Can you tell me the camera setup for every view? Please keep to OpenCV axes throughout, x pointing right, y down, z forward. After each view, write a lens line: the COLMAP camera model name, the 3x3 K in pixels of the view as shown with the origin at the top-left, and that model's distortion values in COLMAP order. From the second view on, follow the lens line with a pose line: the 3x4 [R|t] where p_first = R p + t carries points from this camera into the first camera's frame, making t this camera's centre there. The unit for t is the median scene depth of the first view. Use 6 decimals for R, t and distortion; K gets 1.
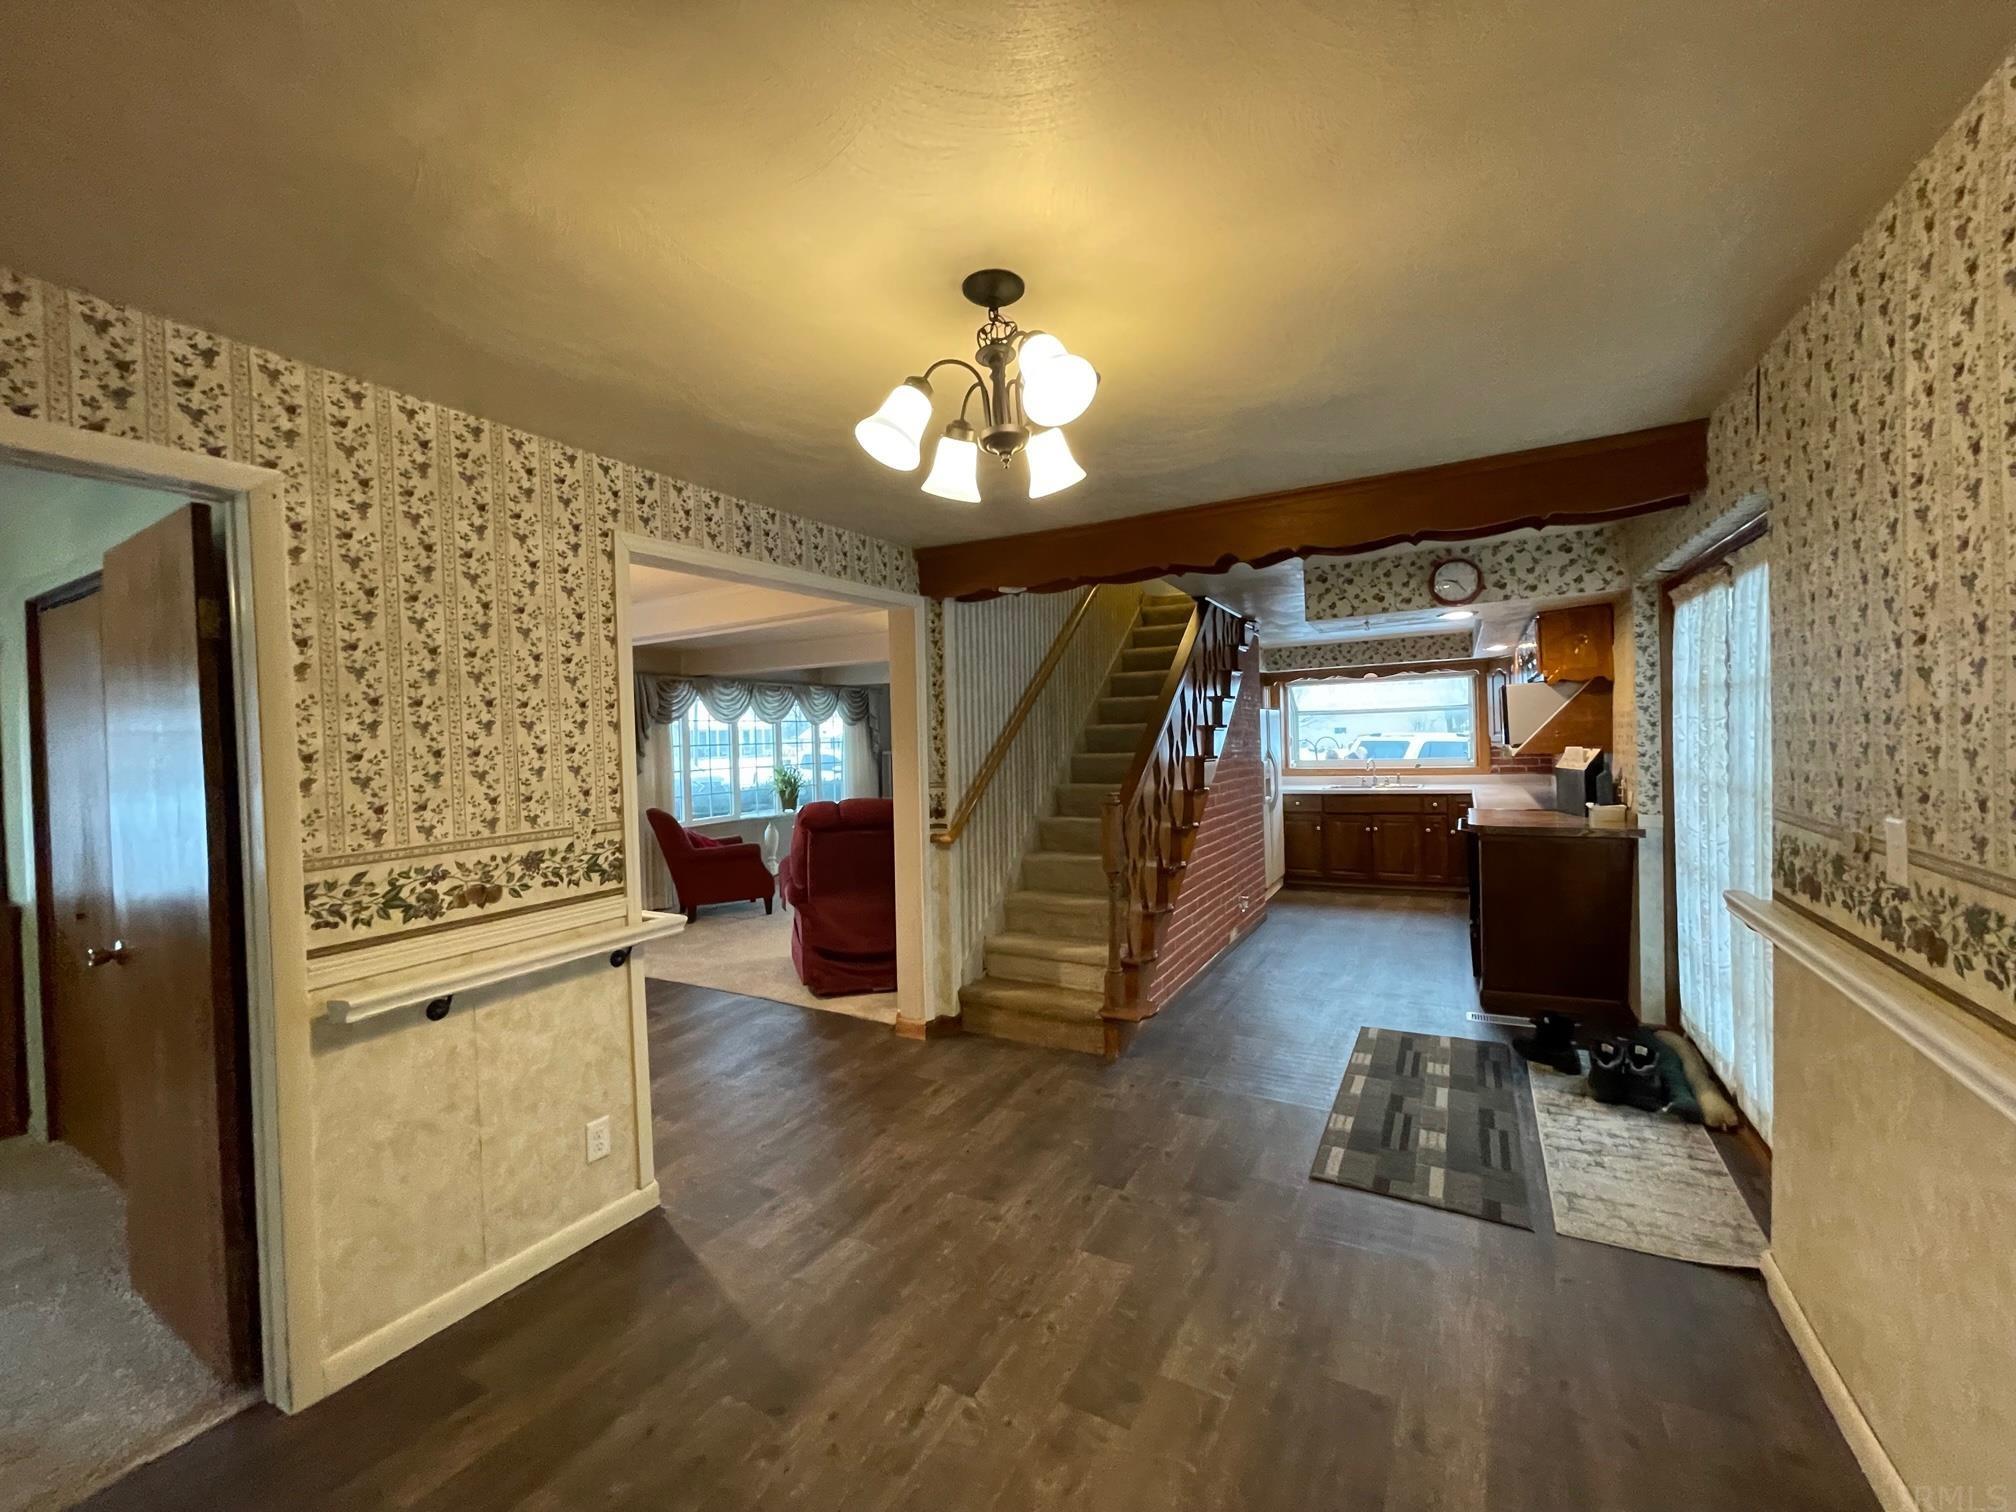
lens RADIAL K [[812.3, 0, 1011.5], [0, 812.3, 751.6], [0, 0, 1]] dist [-0.001837, -0.000621]
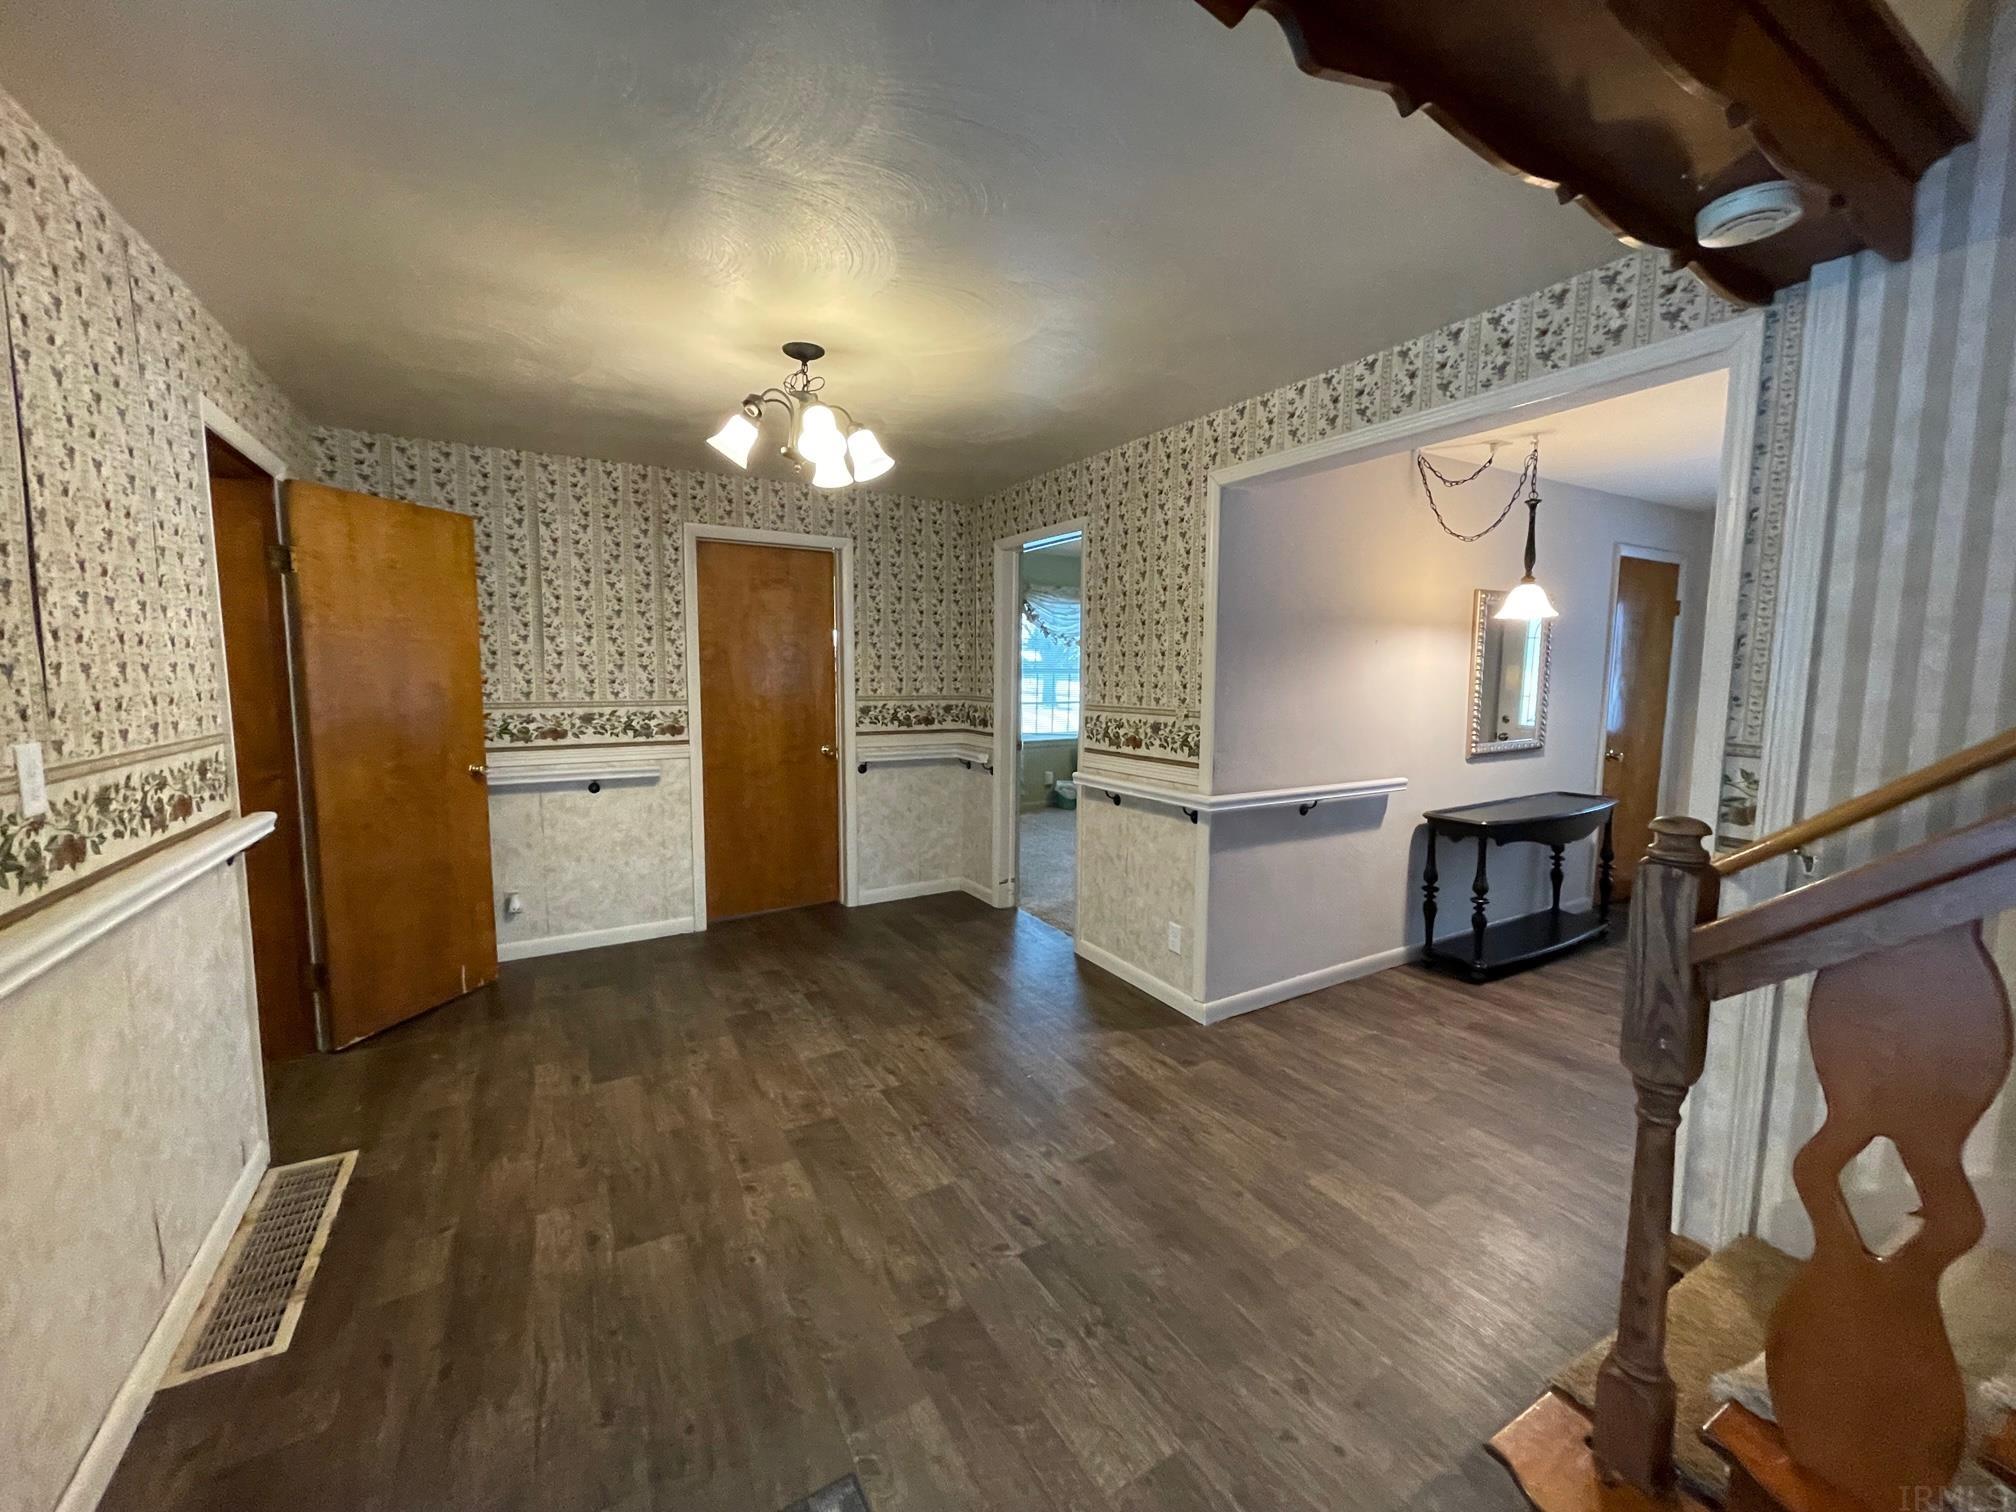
lens RADIAL K [[812.3, 0, 1016.7], [0, 812.3, 753.4], [0, 0, 1]] dist [-0.001837, -0.000621]
pose [[-0.497208, 0.118807, -0.859459, 0.837776], [-0.008069, 0.989904, 0.141507, -0.028998], [0.867594, 0.077294, -0.491229, 1.533905]]
